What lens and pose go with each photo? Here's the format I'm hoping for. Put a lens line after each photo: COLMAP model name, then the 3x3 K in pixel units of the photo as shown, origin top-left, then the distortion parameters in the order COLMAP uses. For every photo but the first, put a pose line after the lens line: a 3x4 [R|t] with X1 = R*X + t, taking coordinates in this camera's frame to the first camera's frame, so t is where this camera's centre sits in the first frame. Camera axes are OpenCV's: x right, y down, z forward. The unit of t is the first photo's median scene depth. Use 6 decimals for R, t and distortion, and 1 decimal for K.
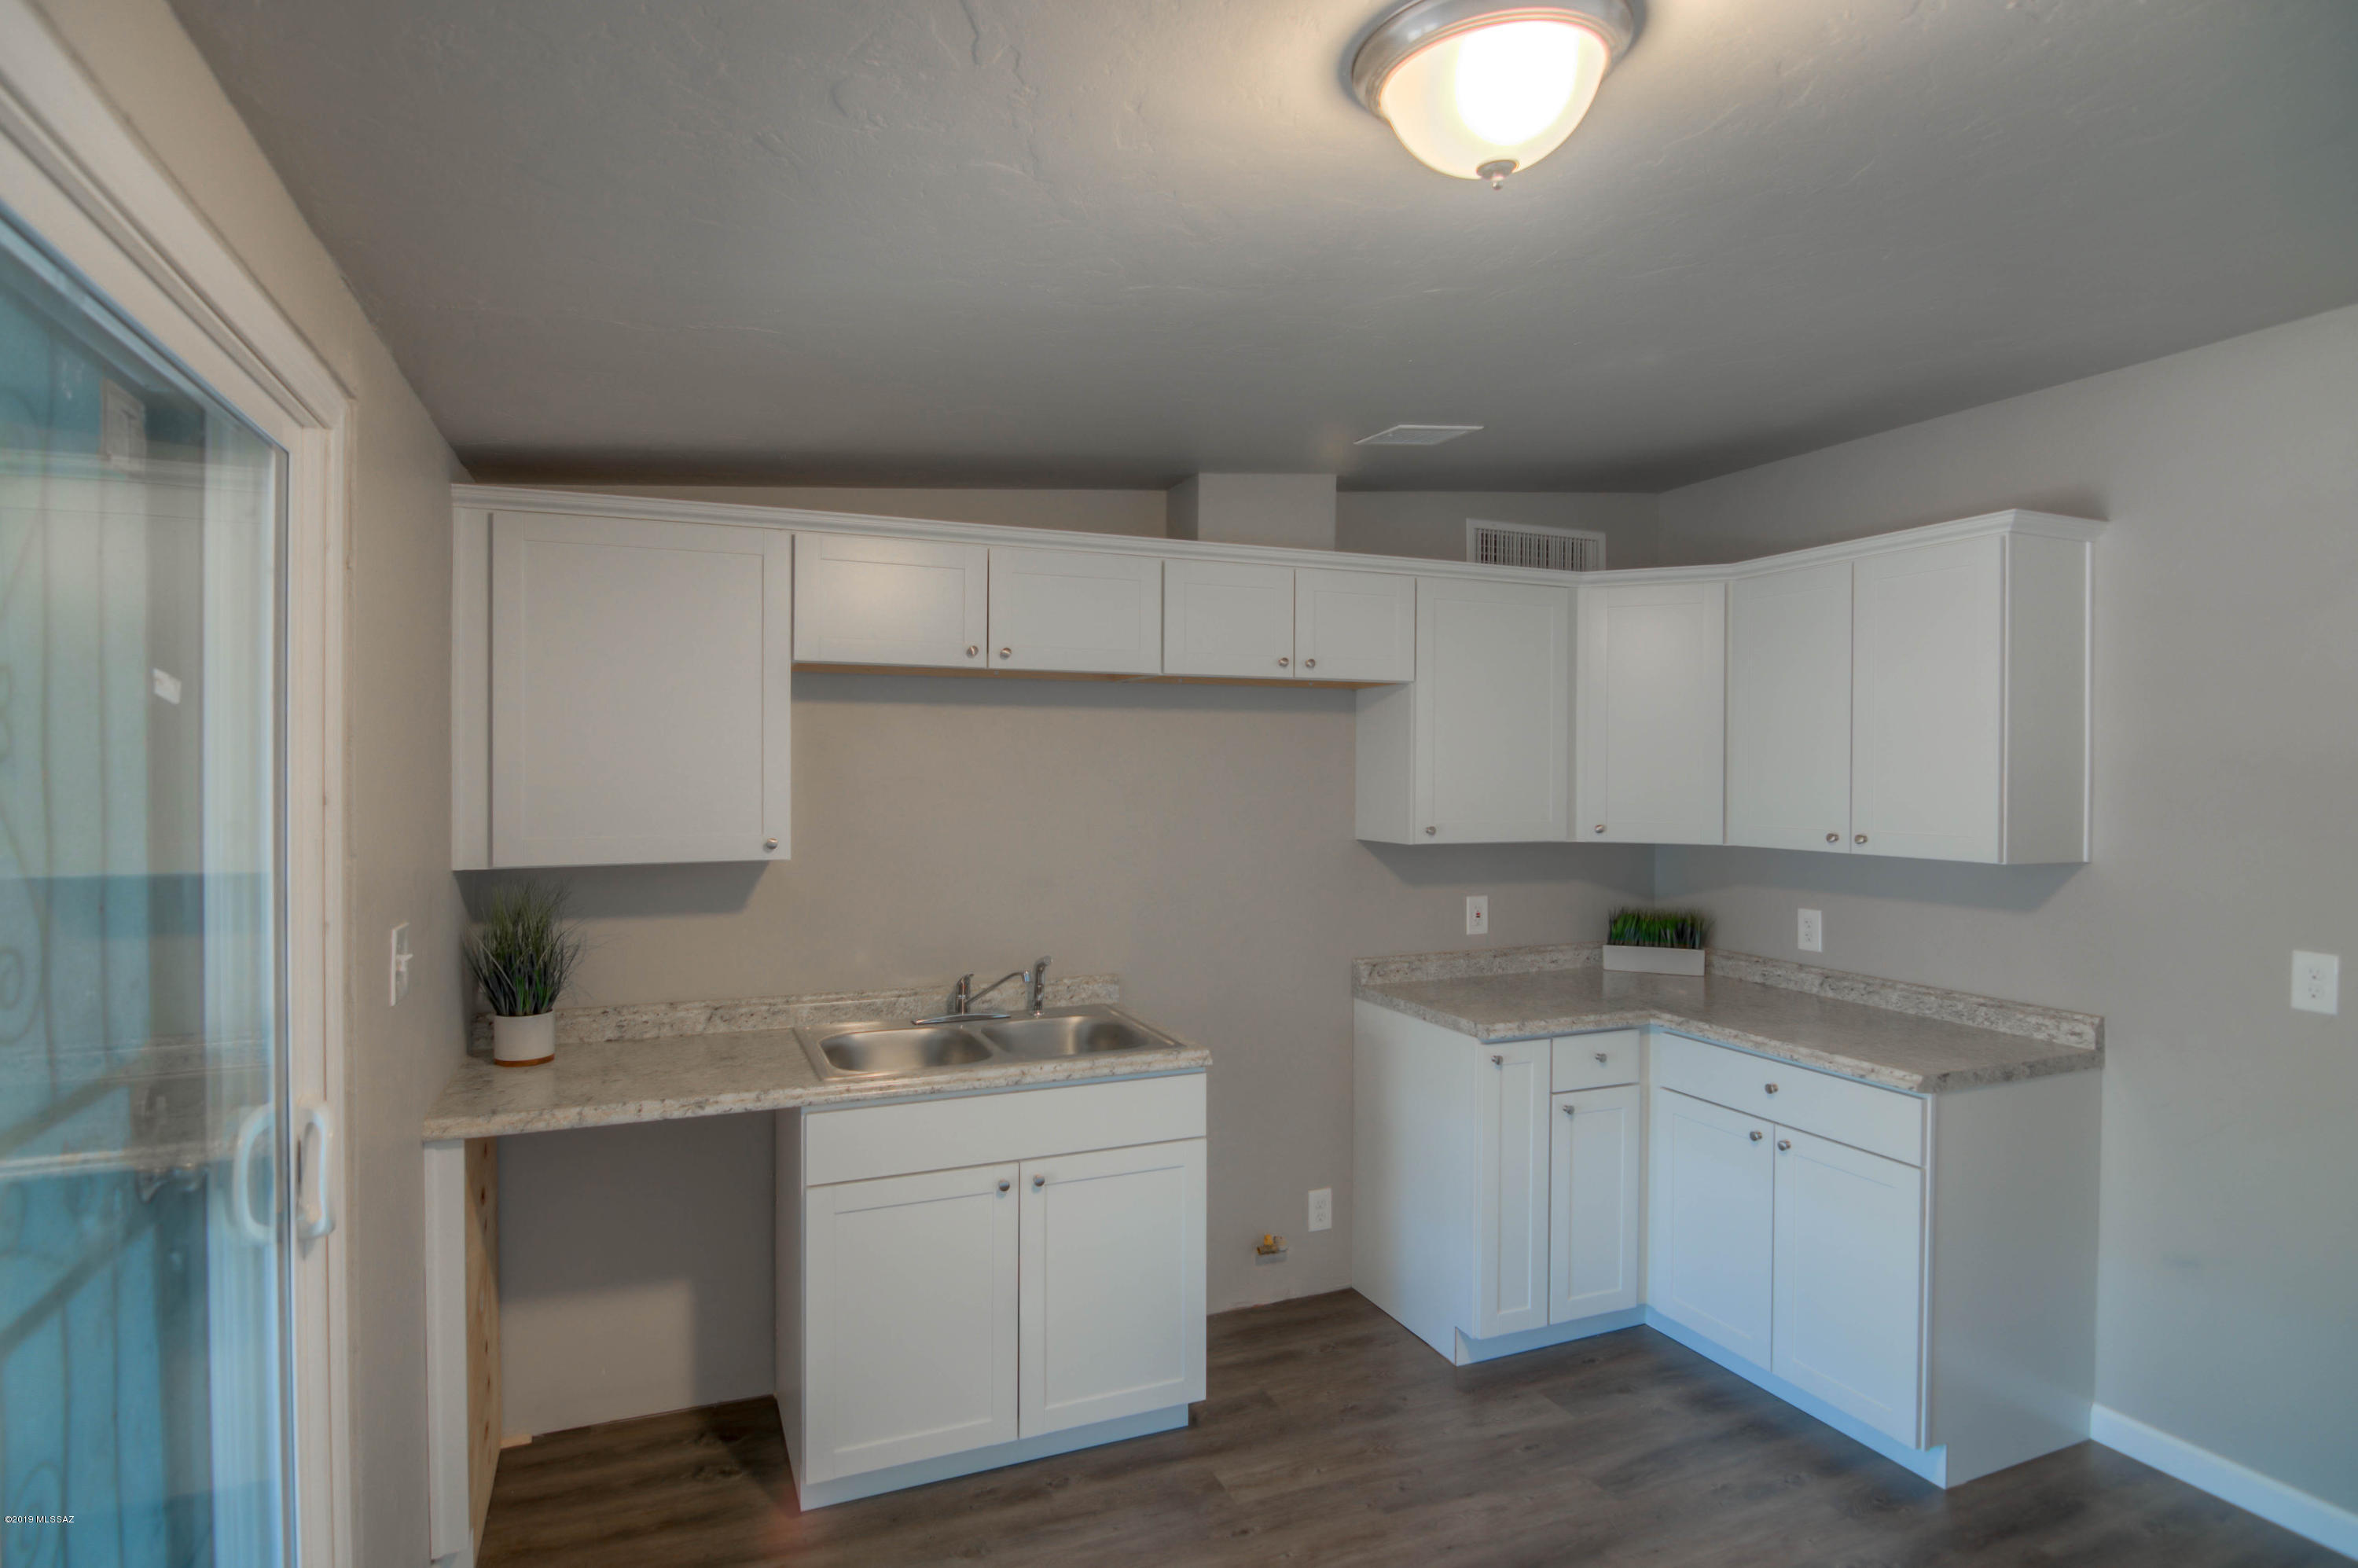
lens RADIAL K [[1384.3, 0, 1173.8], [0, 1384.3, 785.8], [0, 0, 1]] dist [-0.004814, -0.021481]
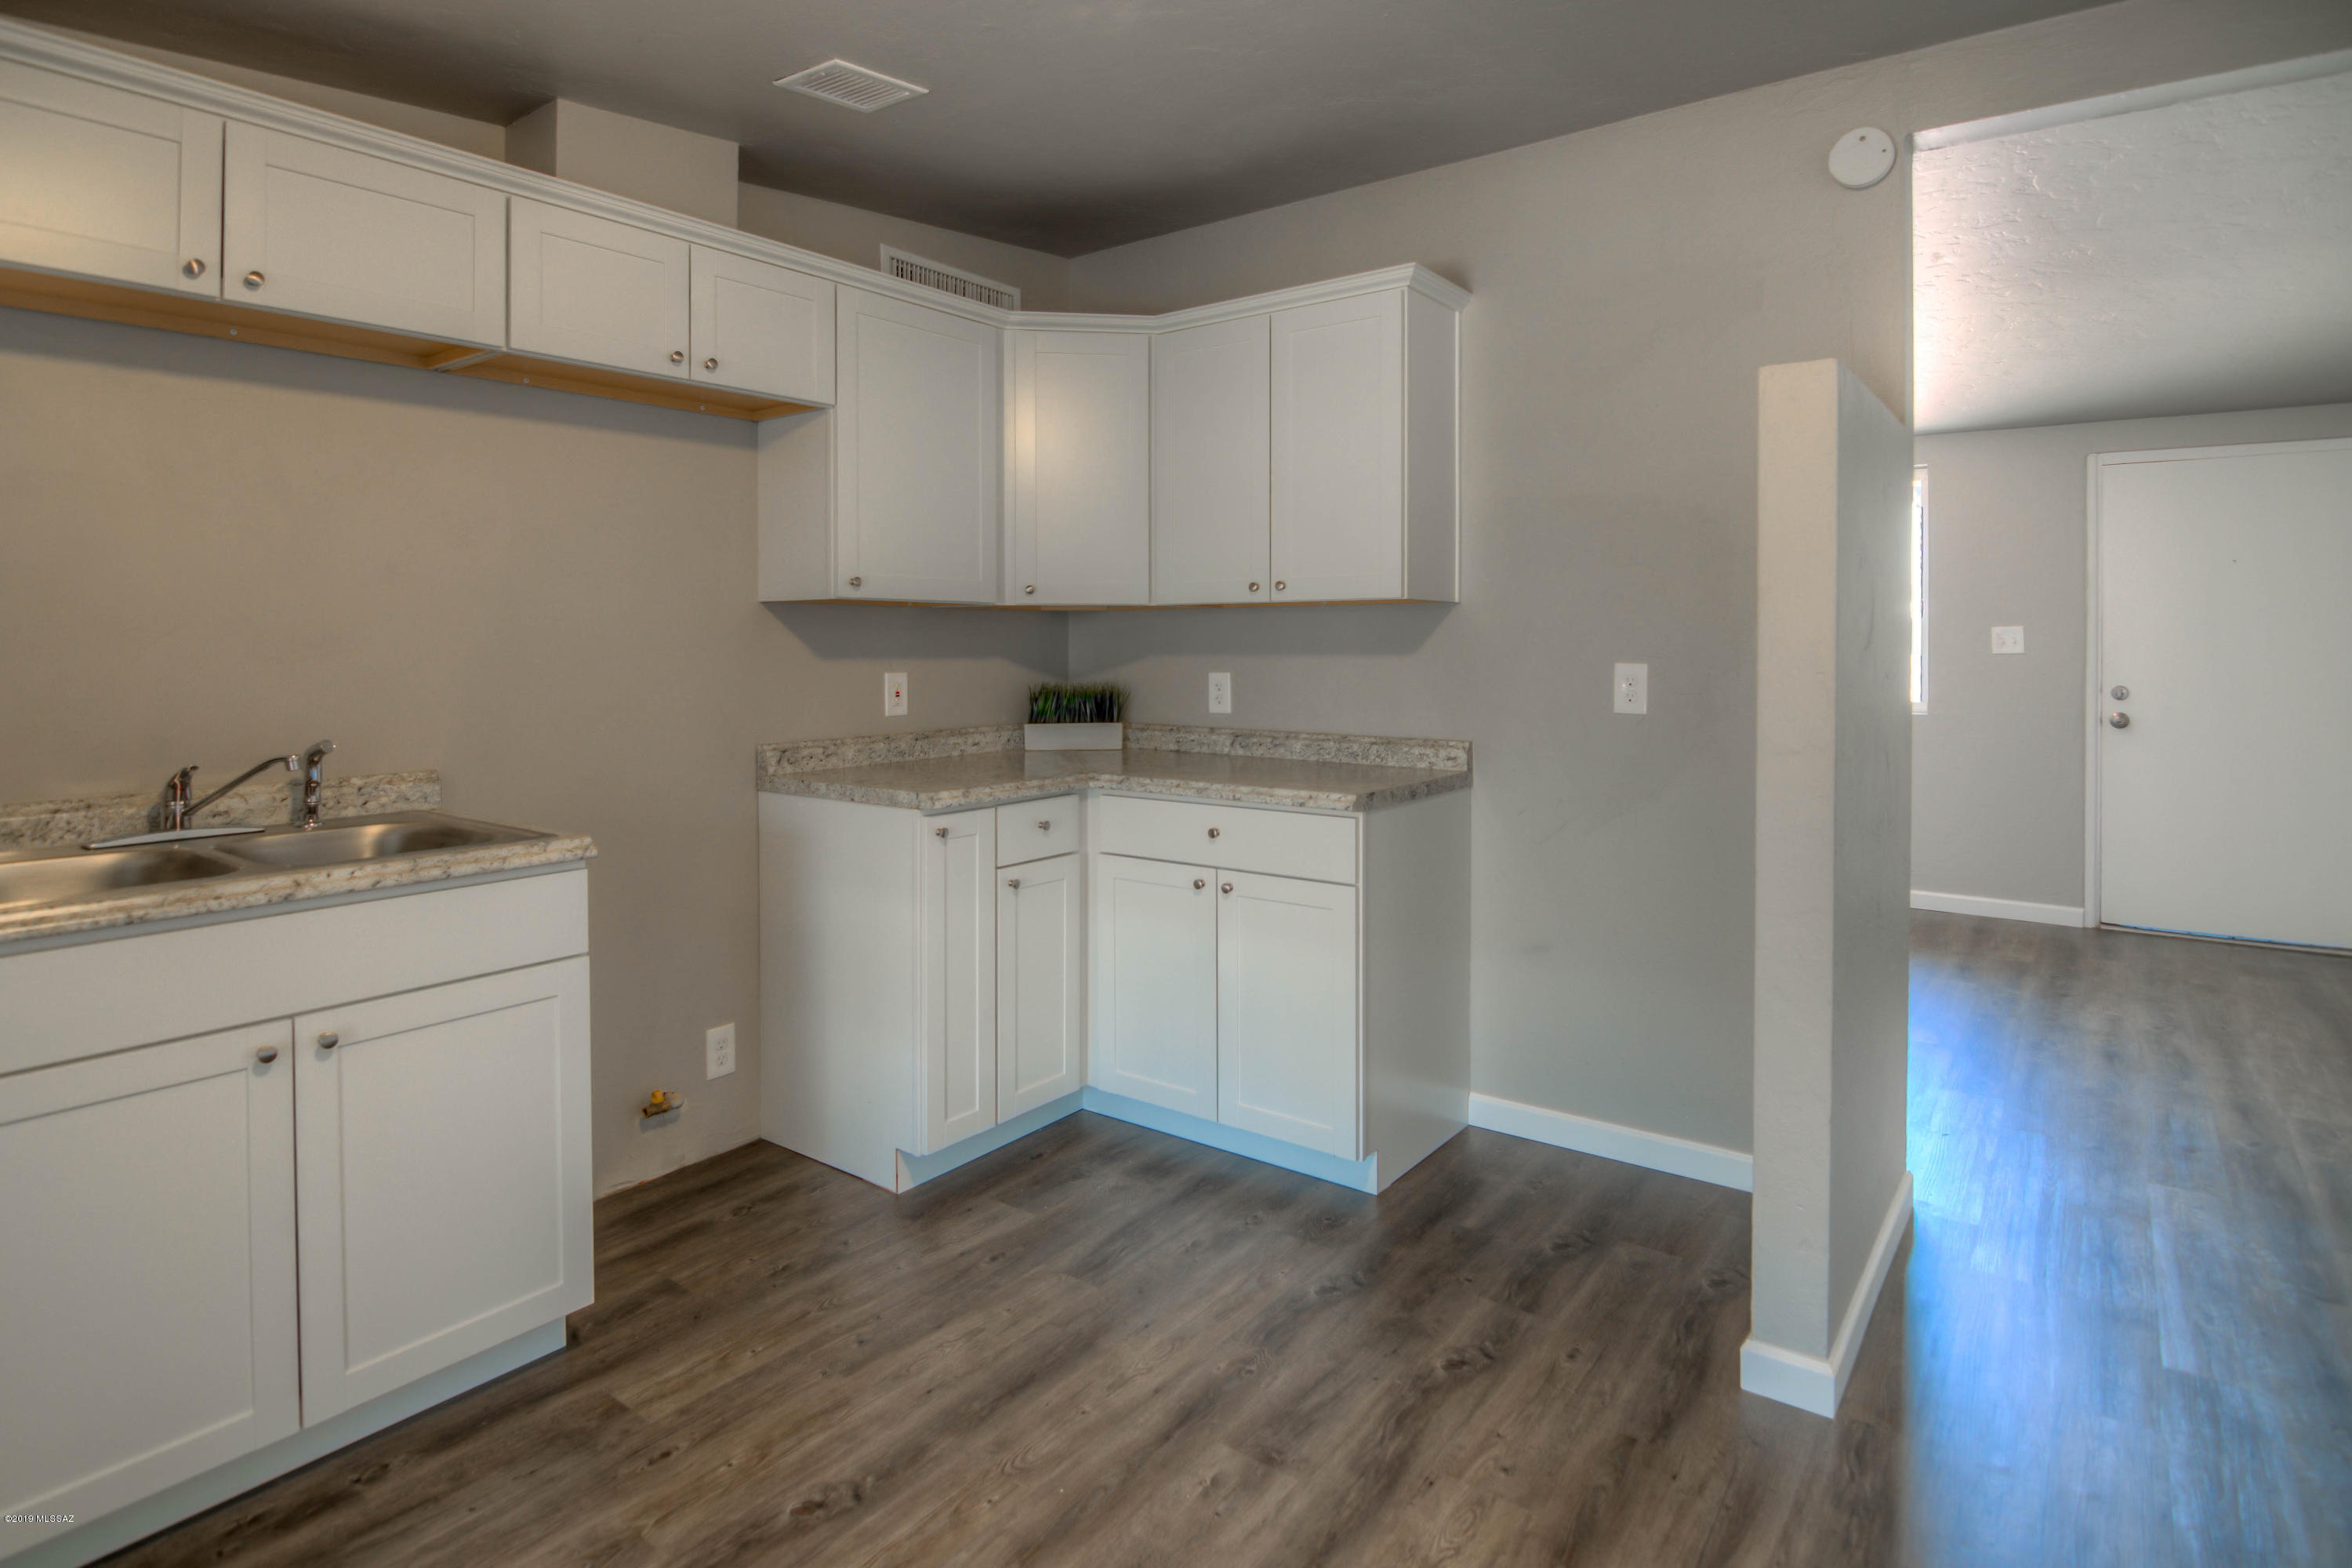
lens RADIAL K [[1221.3, 0, 1177.1], [0, 1221.3, 727.6], [0, 0, 1]] dist [-0.003192, -0.011883]
pose [[0.845296, -0.019215, 0.533952, -0.058145], [0.032267, 0.999365, -0.015119, 0.147596], [-0.533323, 0.030009, 0.845379, 0.250320]]
